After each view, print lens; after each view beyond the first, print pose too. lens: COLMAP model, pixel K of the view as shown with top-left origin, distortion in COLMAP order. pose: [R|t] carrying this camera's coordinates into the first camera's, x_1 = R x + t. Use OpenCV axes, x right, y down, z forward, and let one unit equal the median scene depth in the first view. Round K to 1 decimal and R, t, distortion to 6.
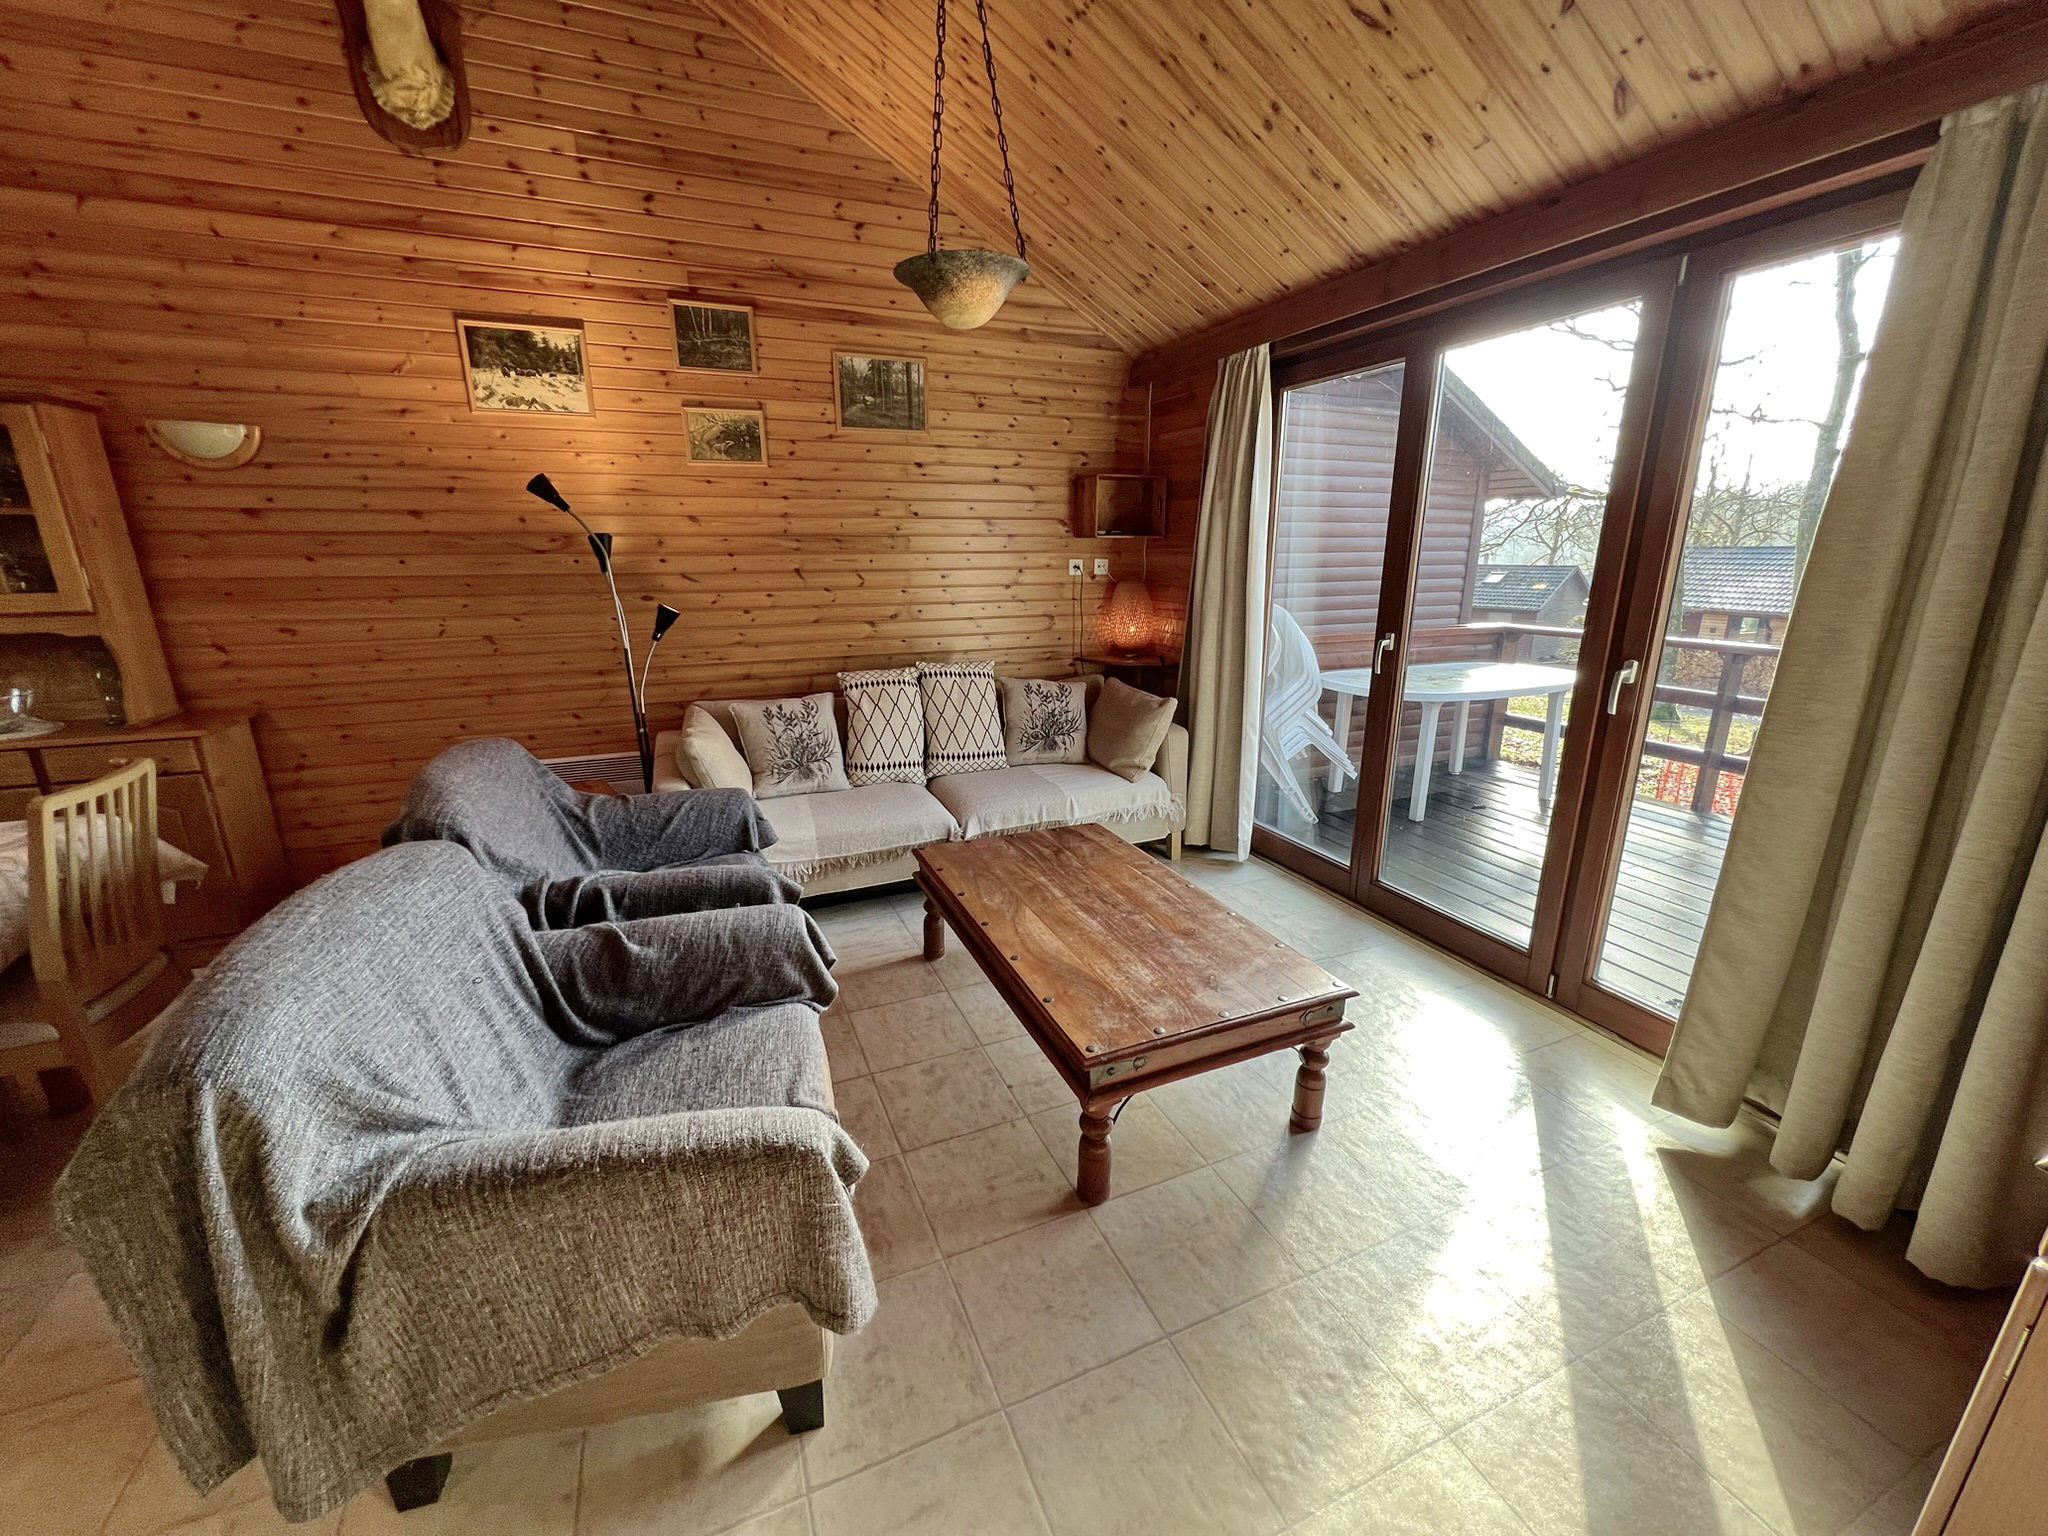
lens RADIAL K [[814.8, 0, 1020.2], [0, 814.8, 766.1], [0, 0, 1]] dist [-0.001794, -0.000014]
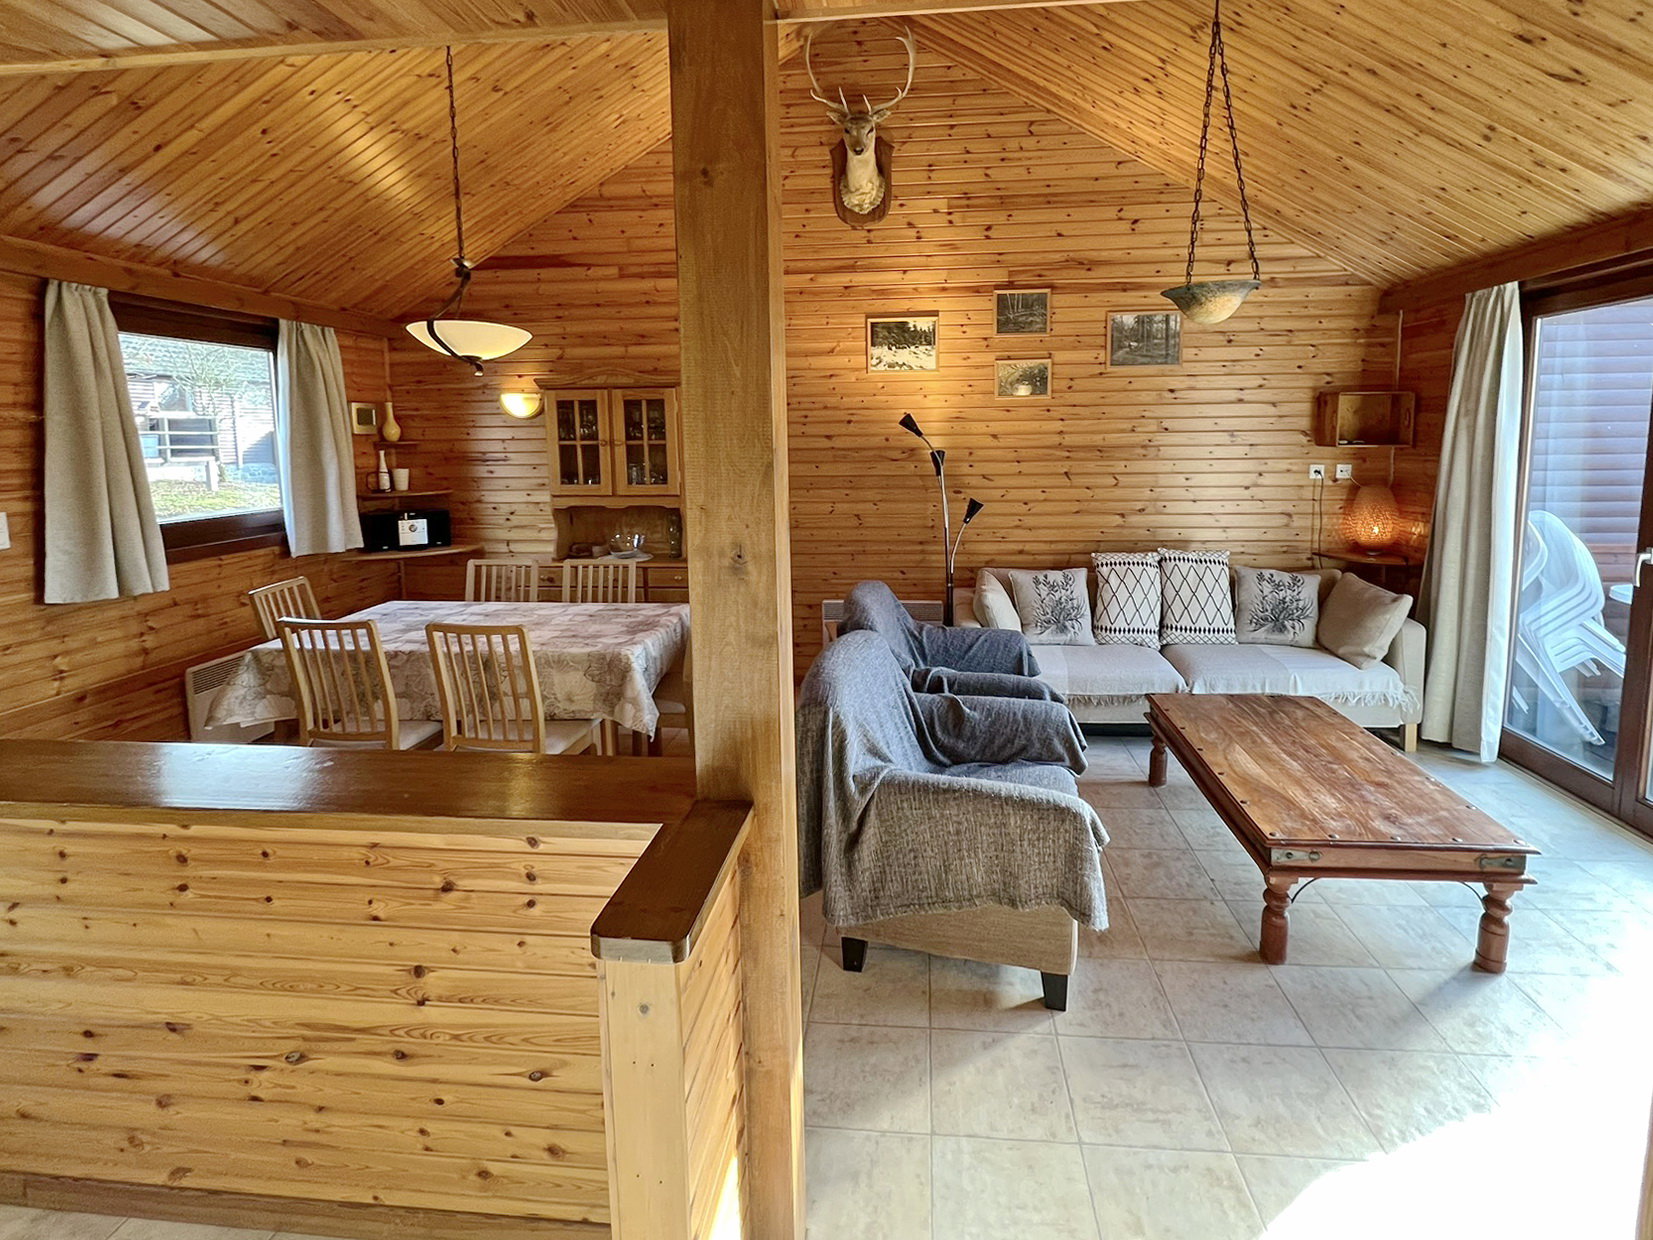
lens RADIAL K [[814.6, 0, 845.8], [0, 814.6, 527.3], [0, 0, 1]] dist [-0.005457, -0.001217]
pose [[0.880055, 0.046027, -0.472636, 0.040875], [-0.113023, 0.986992, -0.114333, 0.038840], [0.461226, 0.154038, 0.873809, -0.331880]]
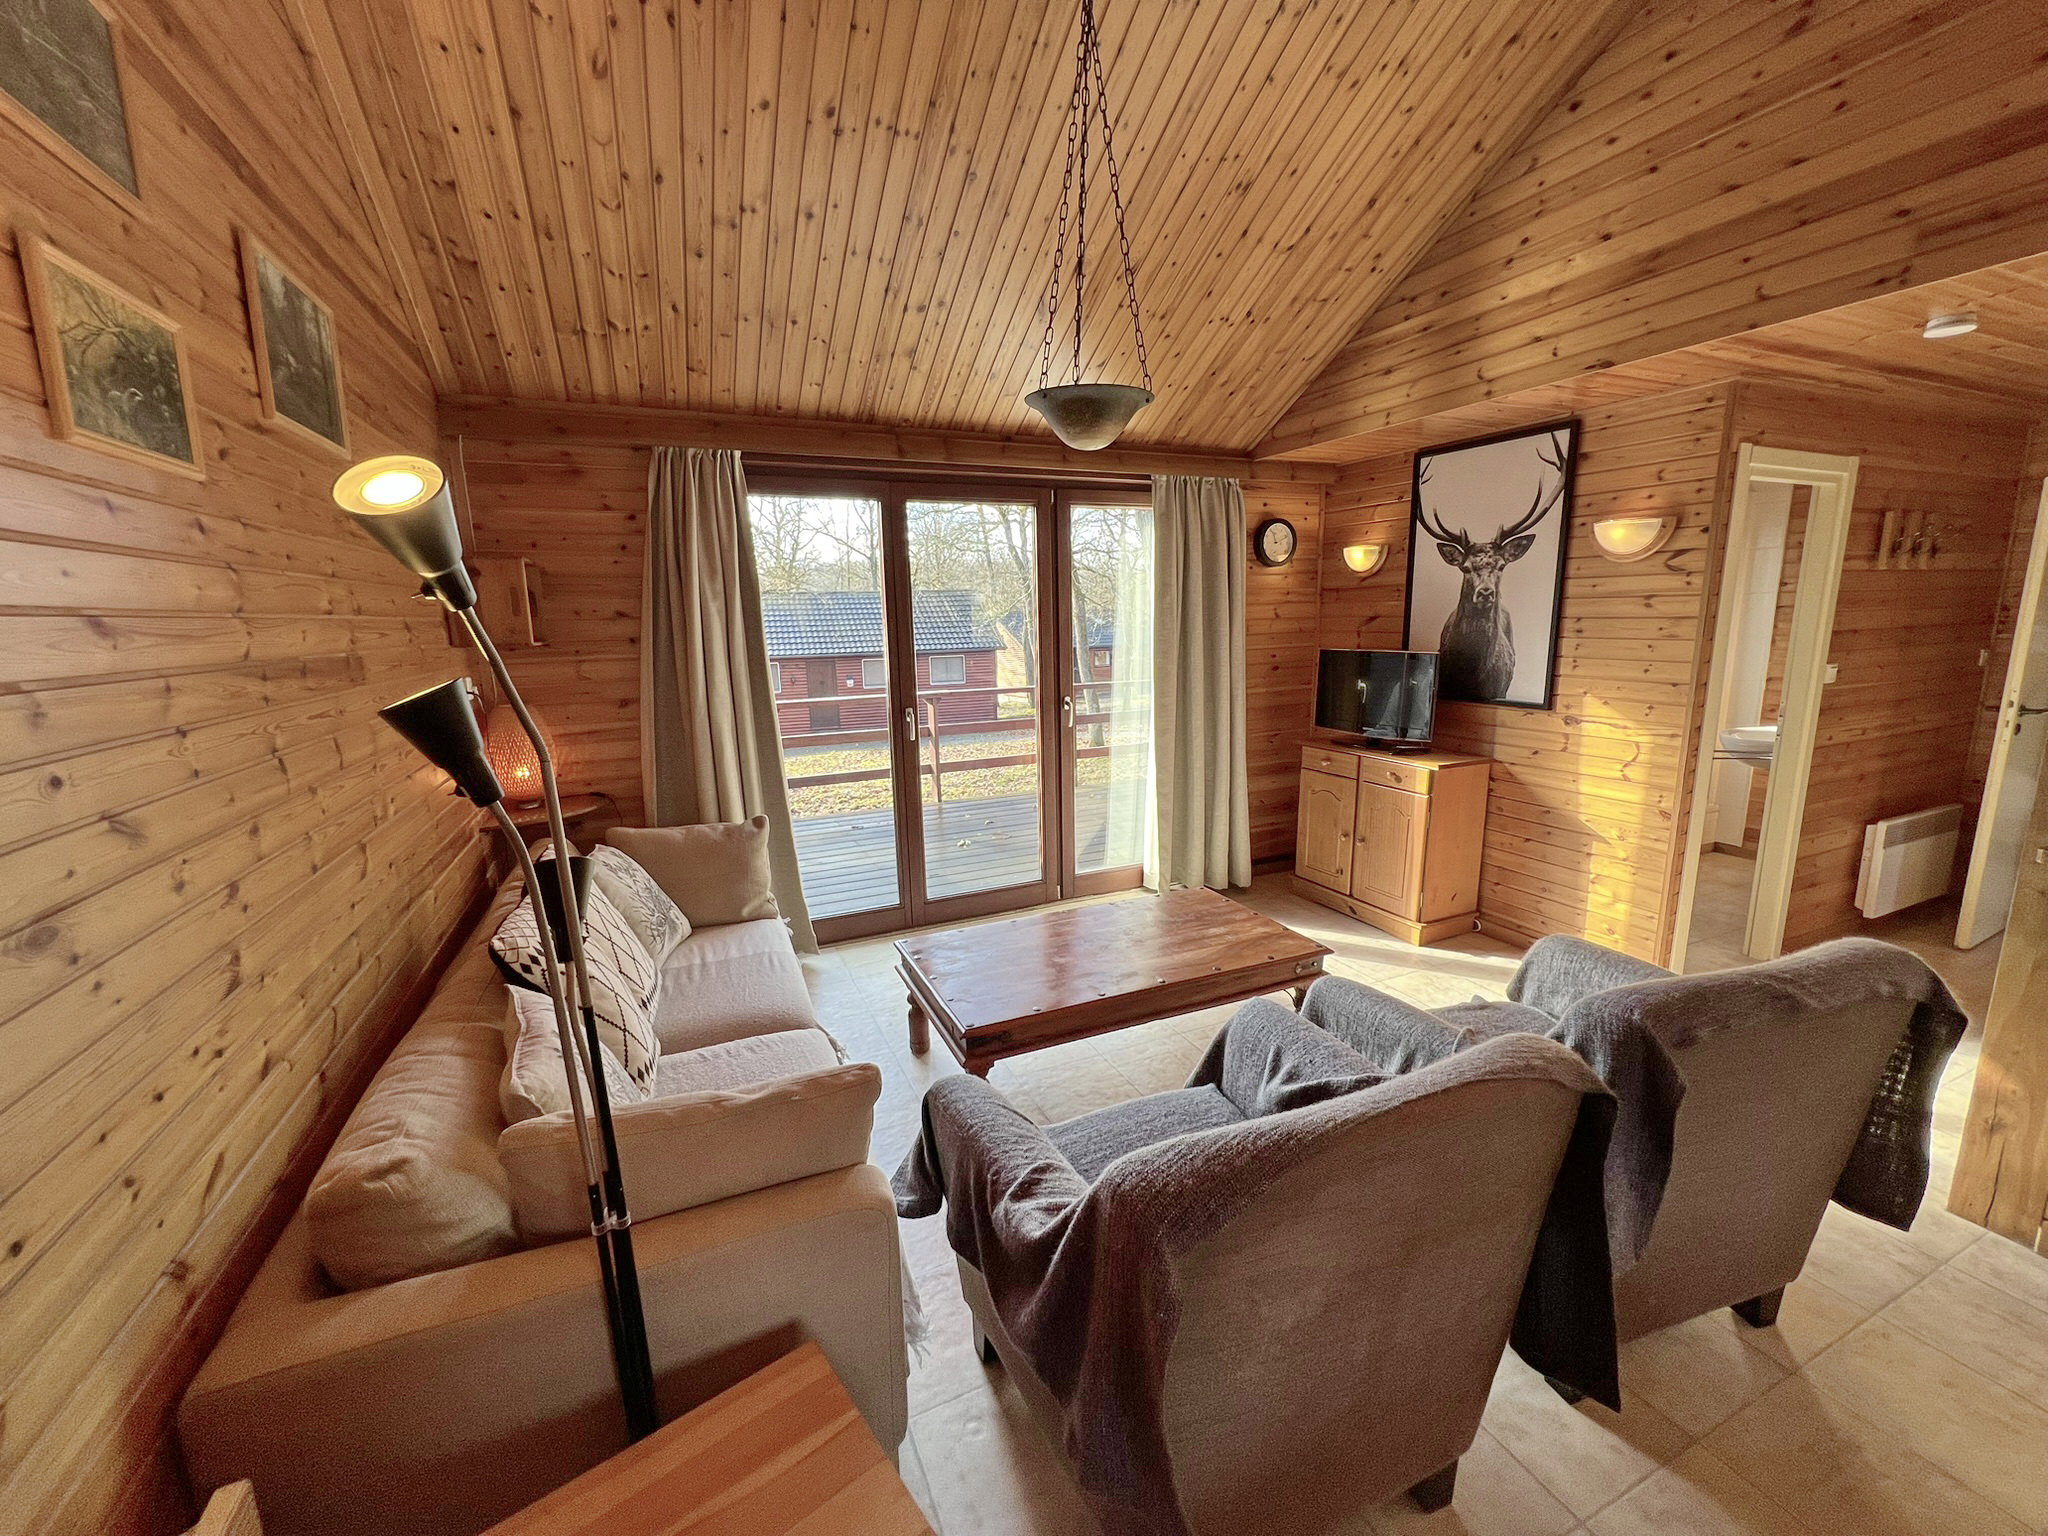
lens RADIAL K [[814.8, 0, 1019.7], [0, 814.8, 764.9], [0, 0, 1]] dist [-0.001794, -0.000014]
pose [[-0.012529, -0.176386, 0.984241, -0.765283], [0.281168, 0.943982, 0.172750, -0.234859], [-0.959577, 0.278902, 0.037767, 0.755828]]
